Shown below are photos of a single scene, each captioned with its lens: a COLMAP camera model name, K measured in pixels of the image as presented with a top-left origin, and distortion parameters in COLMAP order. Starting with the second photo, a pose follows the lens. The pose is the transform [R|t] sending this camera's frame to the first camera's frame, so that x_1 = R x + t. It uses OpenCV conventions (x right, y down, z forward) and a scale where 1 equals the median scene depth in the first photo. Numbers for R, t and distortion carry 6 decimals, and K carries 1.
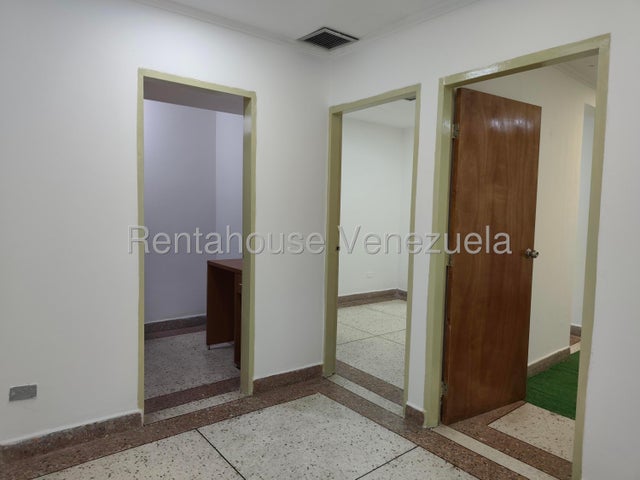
lens RADIAL K [[438.3, 0, 315.4], [0, 438.3, 236.9], [0, 0, 1]] dist [0.059708, -0.074981]
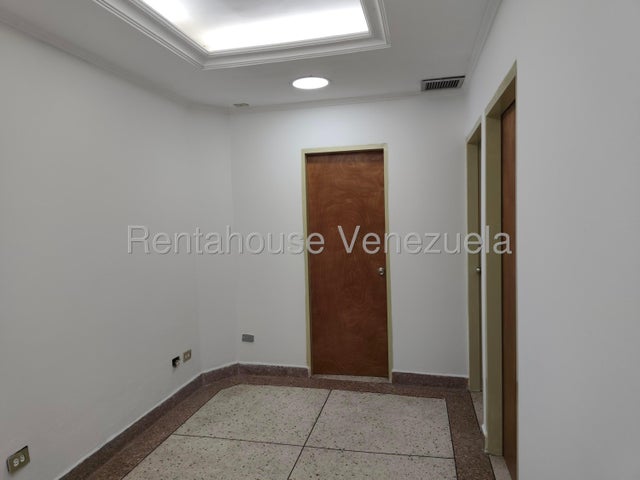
lens RADIAL K [[438.3, 0, 315.4], [0, 438.3, 236.9], [0, 0, 1]] dist [0.059708, -0.074981]
pose [[0.621916, 0.000726, -0.783084, 0.780916], [-0.007551, 0.999959, -0.005069, -0.054327], [0.783048, 0.009066, 0.621895, 0.053999]]
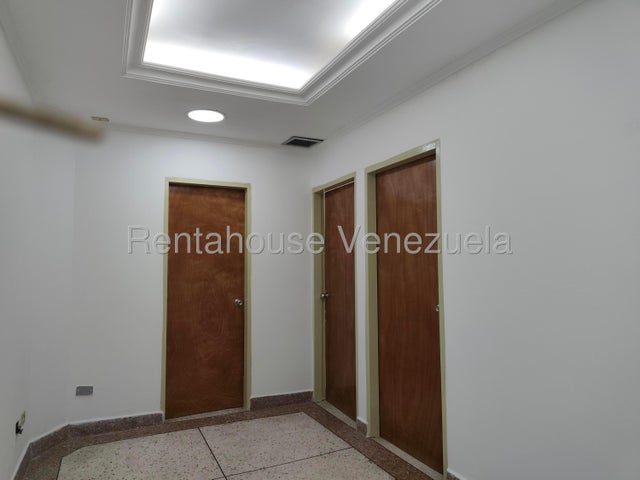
lens RADIAL K [[438.3, 0, 315.4], [0, 438.3, 236.9], [0, 0, 1]] dist [0.059708, -0.074981]
pose [[0.975168, -0.044360, -0.216977, 0.389135], [0.015655, 0.991091, -0.132265, 0.030844], [0.220911, 0.125584, 0.967175, -0.309555]]
